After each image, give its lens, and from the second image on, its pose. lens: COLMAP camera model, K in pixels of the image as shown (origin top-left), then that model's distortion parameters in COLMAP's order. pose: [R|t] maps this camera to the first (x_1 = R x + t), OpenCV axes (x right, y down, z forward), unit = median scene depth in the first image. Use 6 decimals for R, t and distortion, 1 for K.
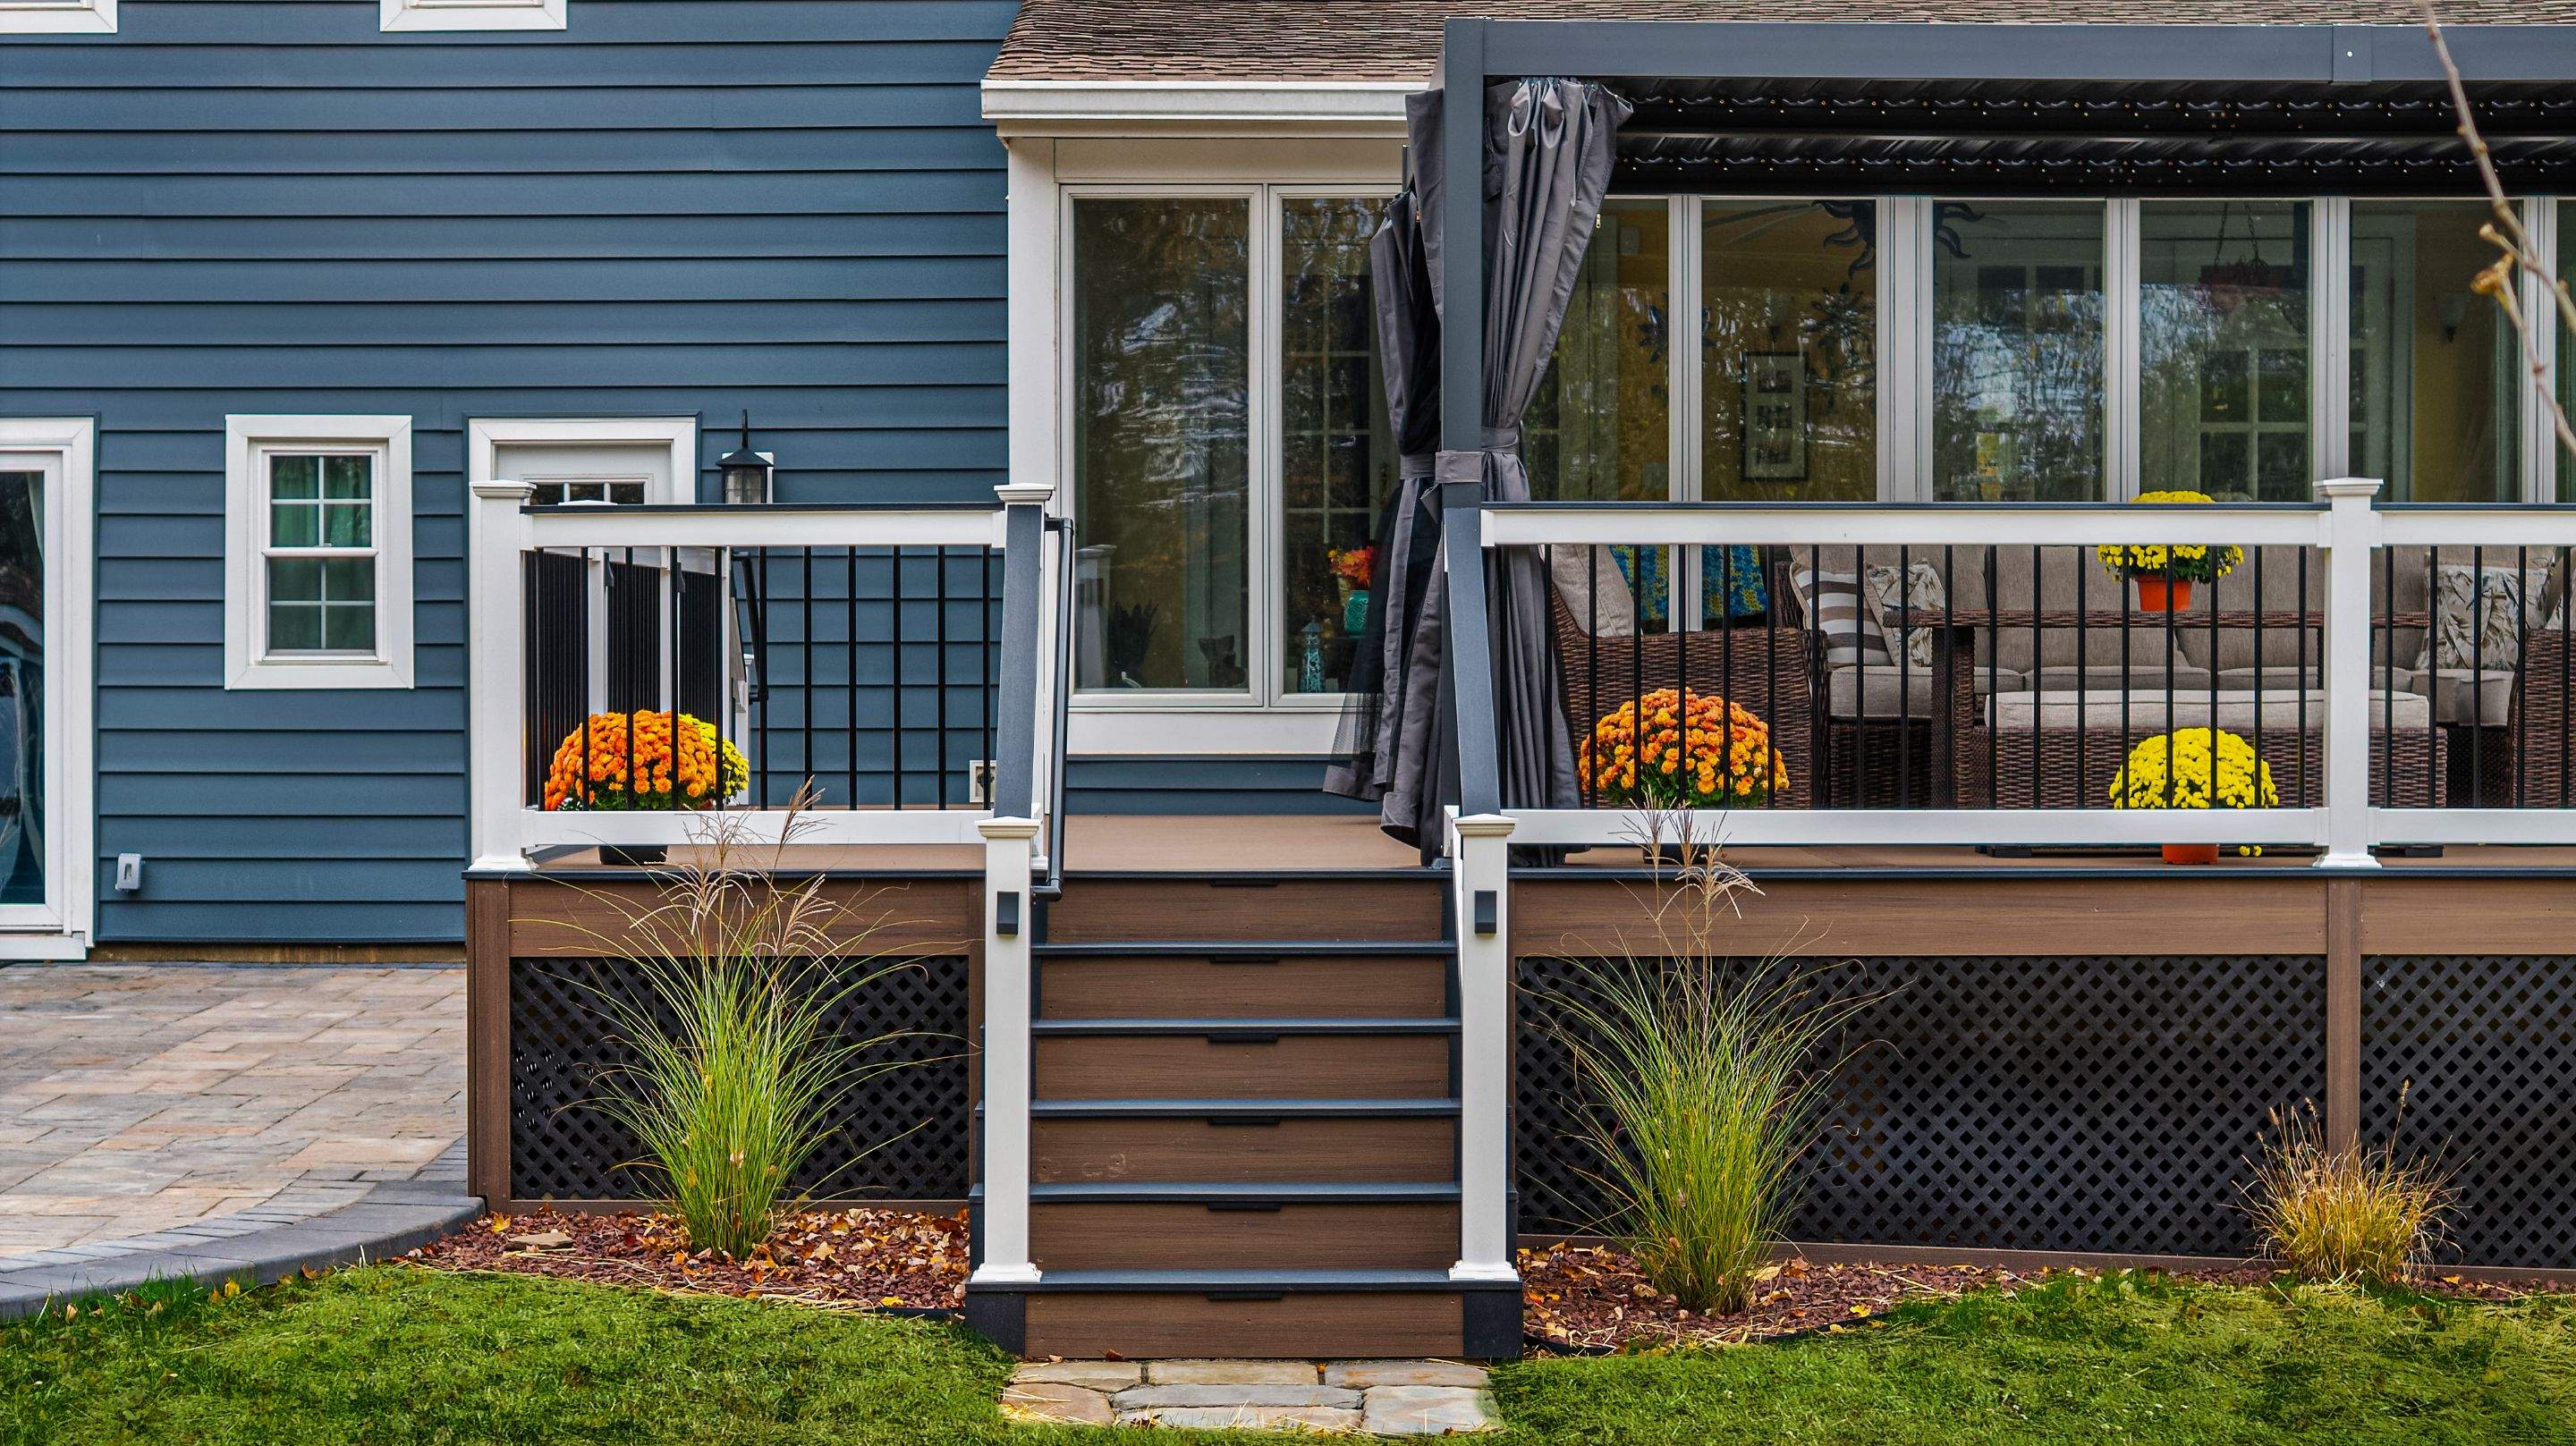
lens RADIAL K [[5147.1, 0, 1286.8], [0, 5147.1, 788.8], [0, 0, 1]] dist [-0.171991, 1.287146]
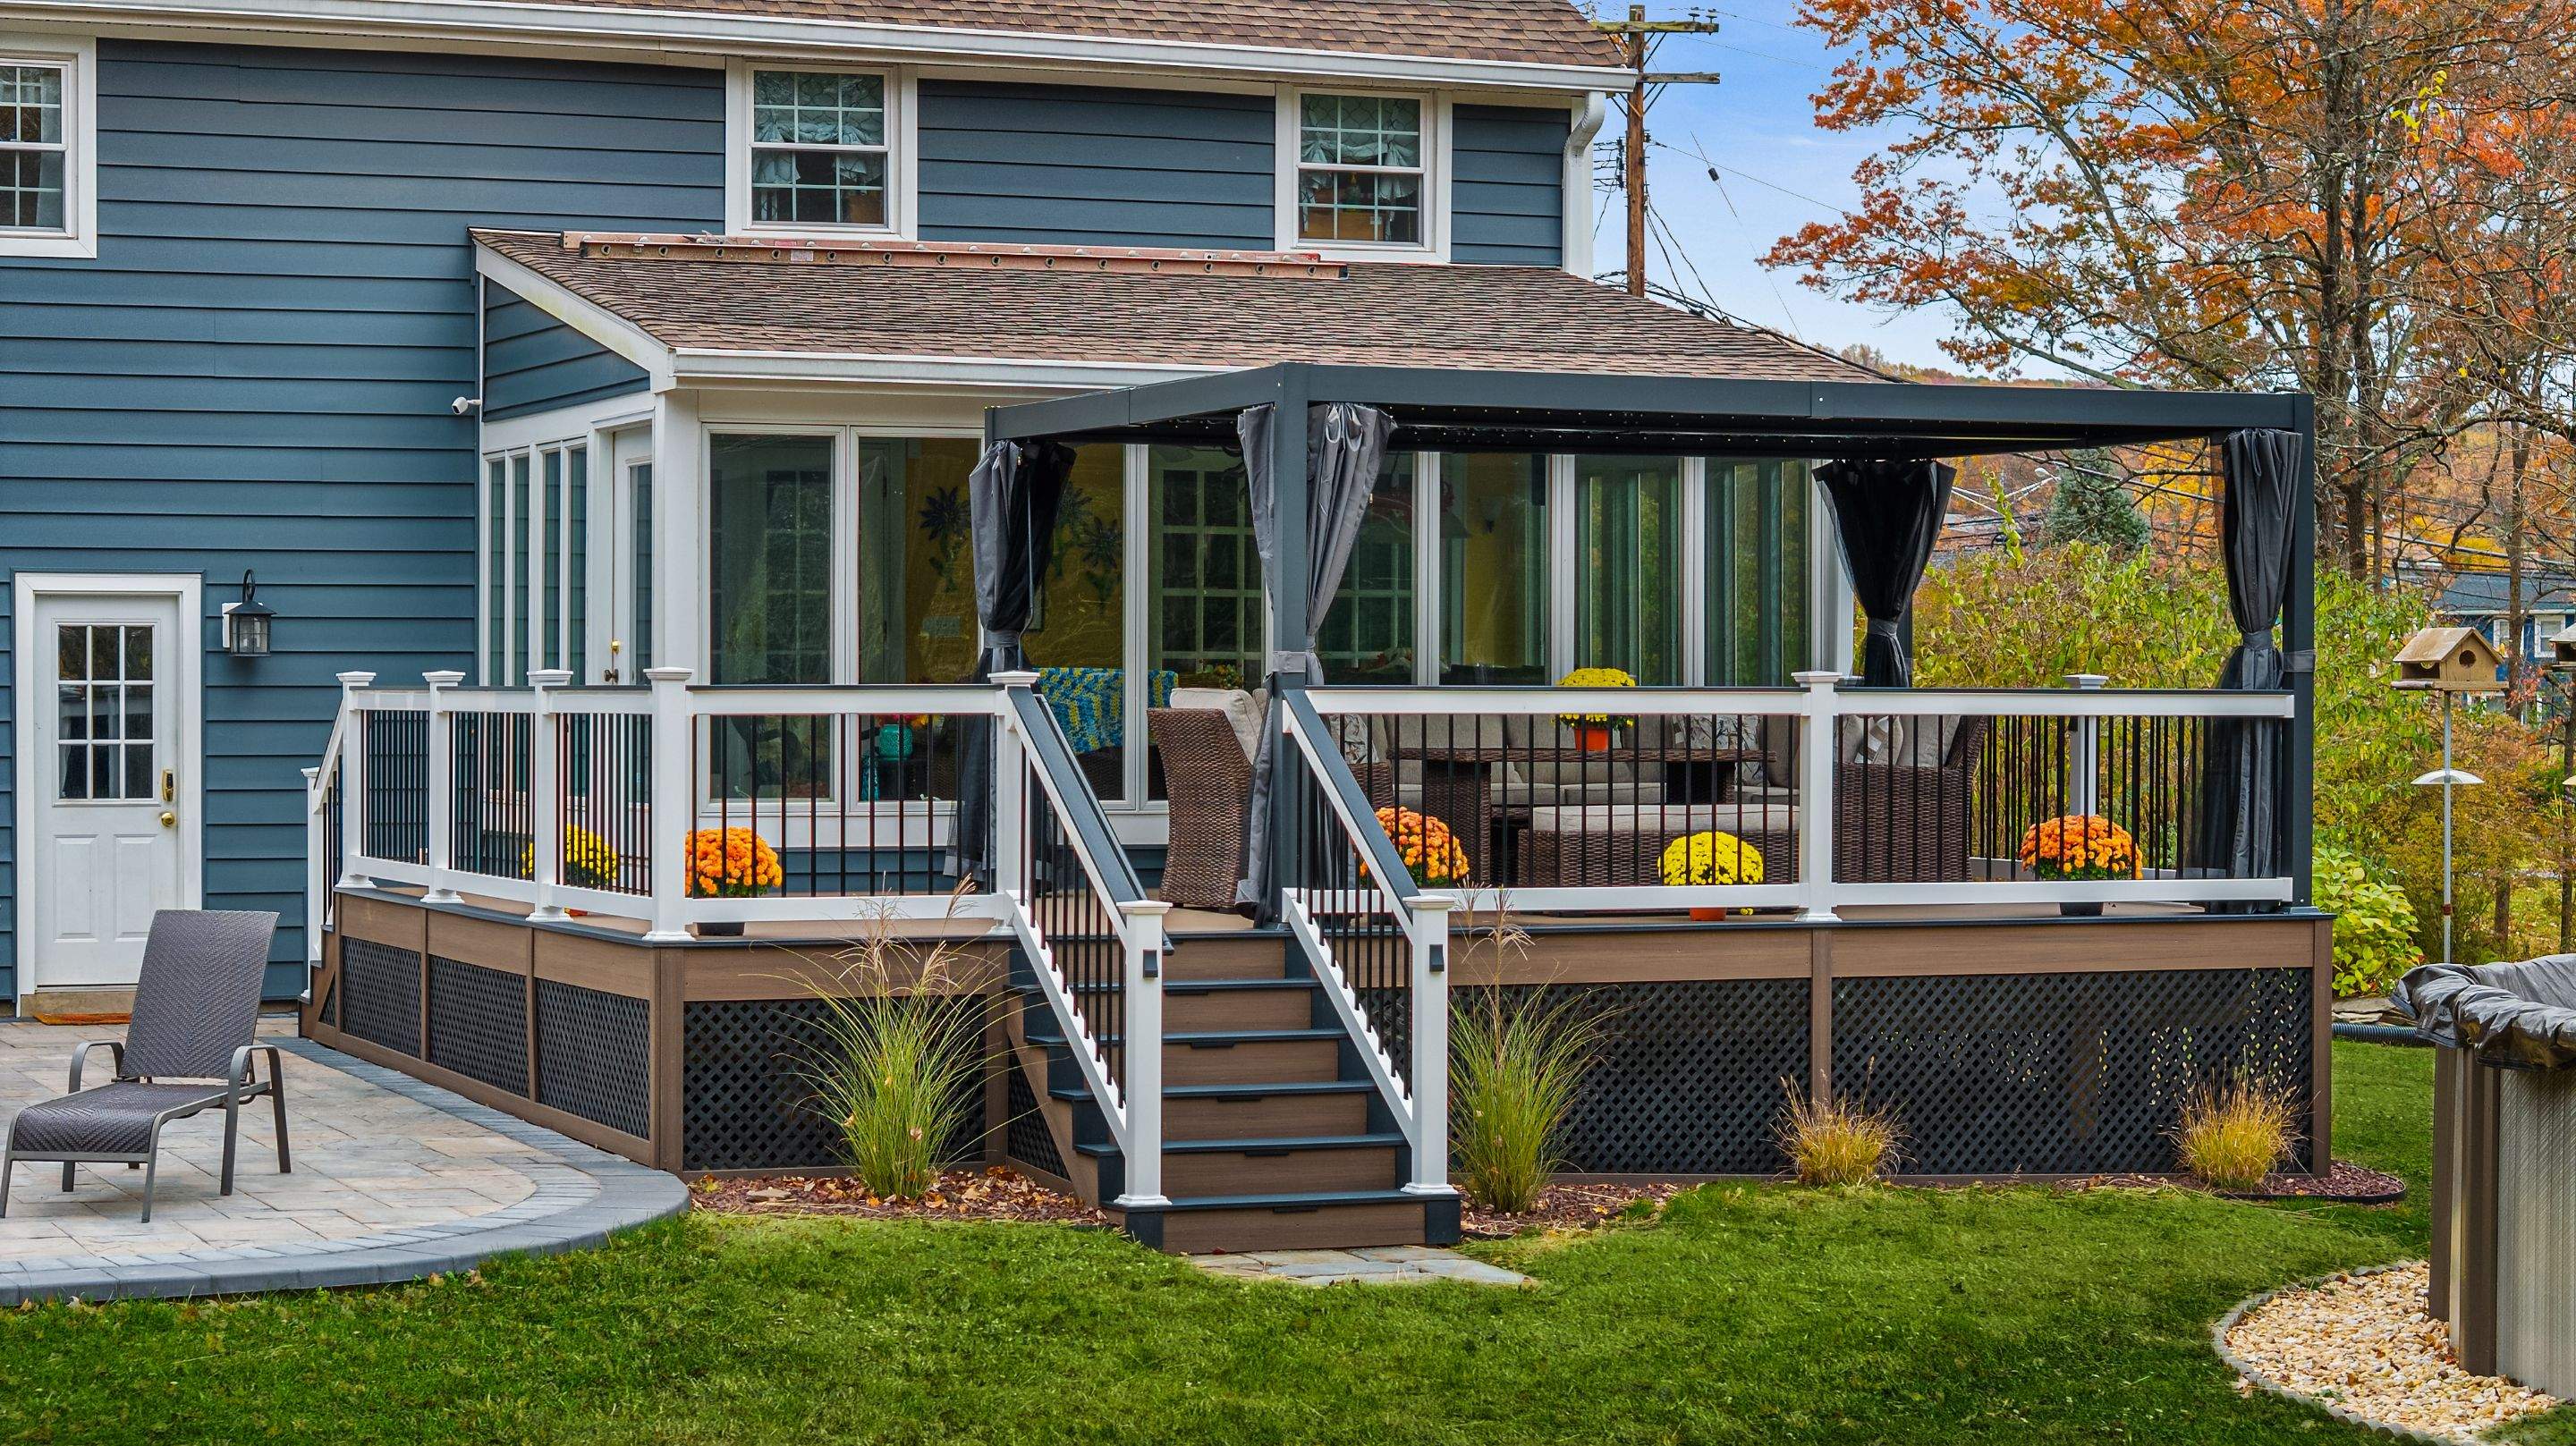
lens RADIAL K [[5147.1, 0, 1286.8], [0, 5147.1, 788.8], [0, 0, 1]] dist [-0.171991, 1.287146]
pose [[0.928354, -0.003890, 0.371677, -0.523865], [0.007269, 0.999944, -0.007692, -0.014134], [-0.371626, 0.009843, 0.928330, -0.390034]]
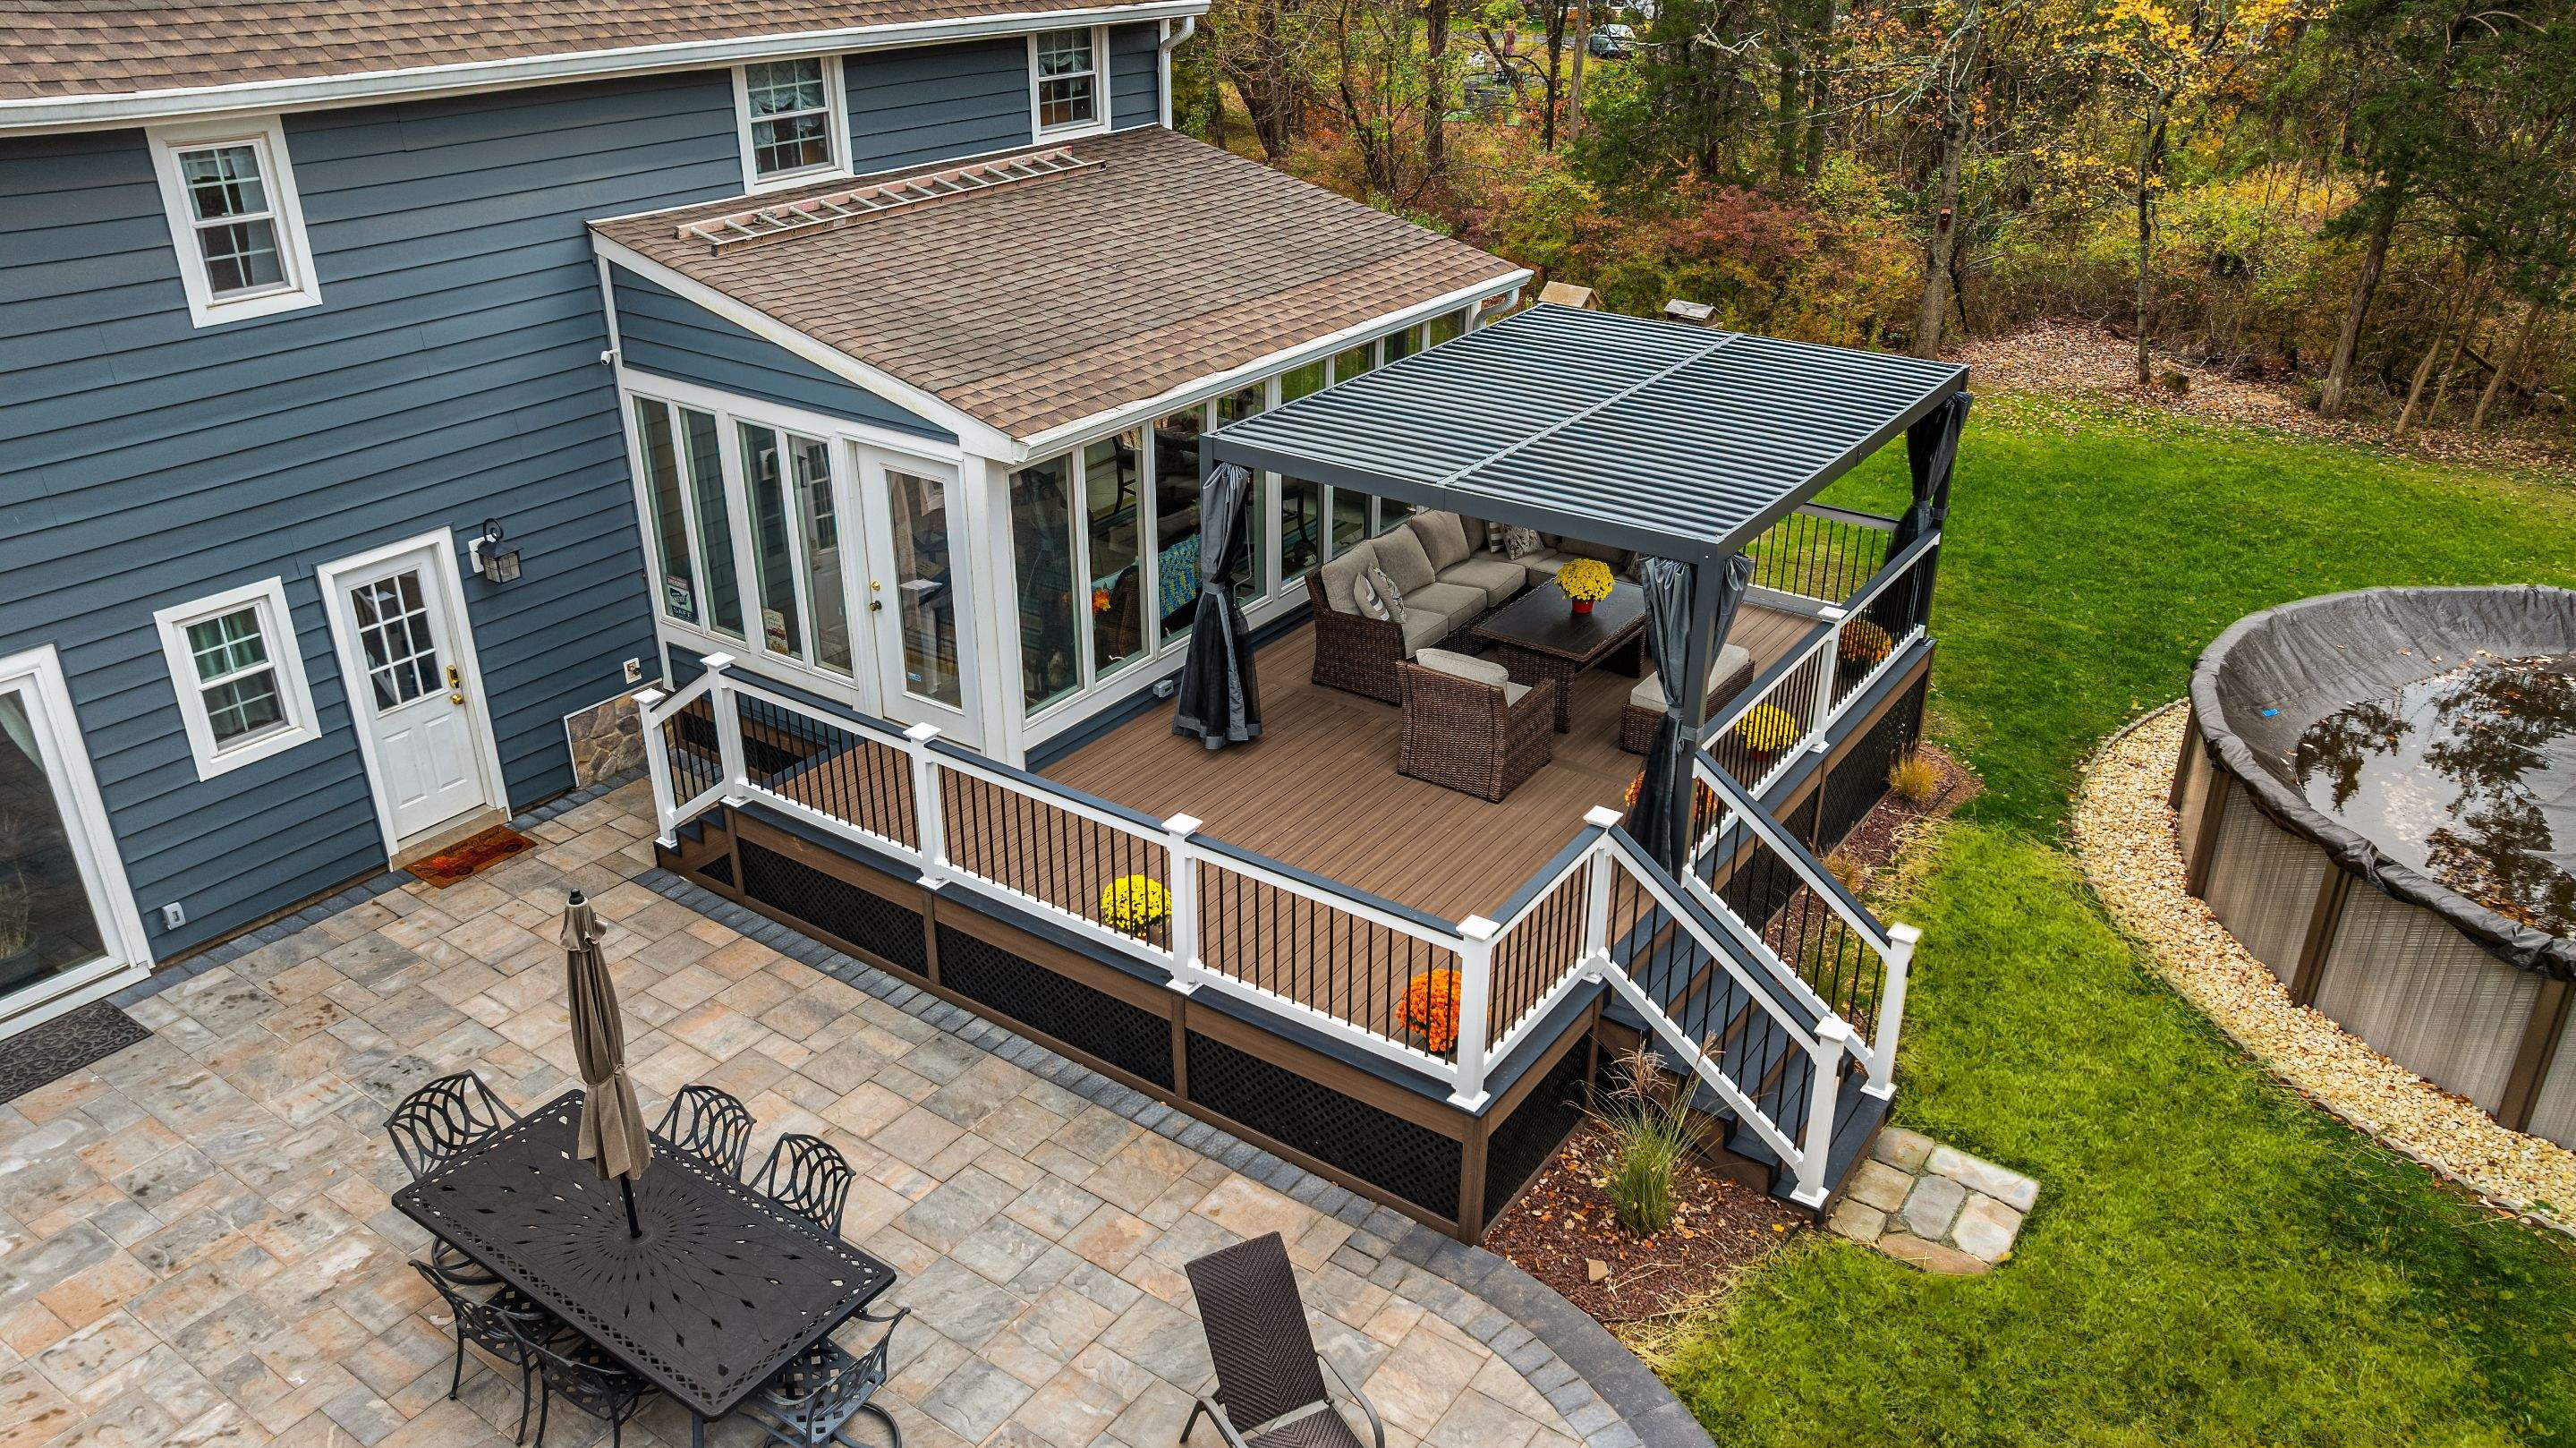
lens RADIAL K [[1807.4, 0, 1308.5], [0, 1807.4, 711.7], [0, 0, 1]] dist [-0.005245, -0.033759]
pose [[0.573199, -0.346517, 0.742542, -0.639669], [0.015751, 0.910676, 0.412821, -0.396233], [-0.819265, -0.224933, 0.527456, 0.724501]]
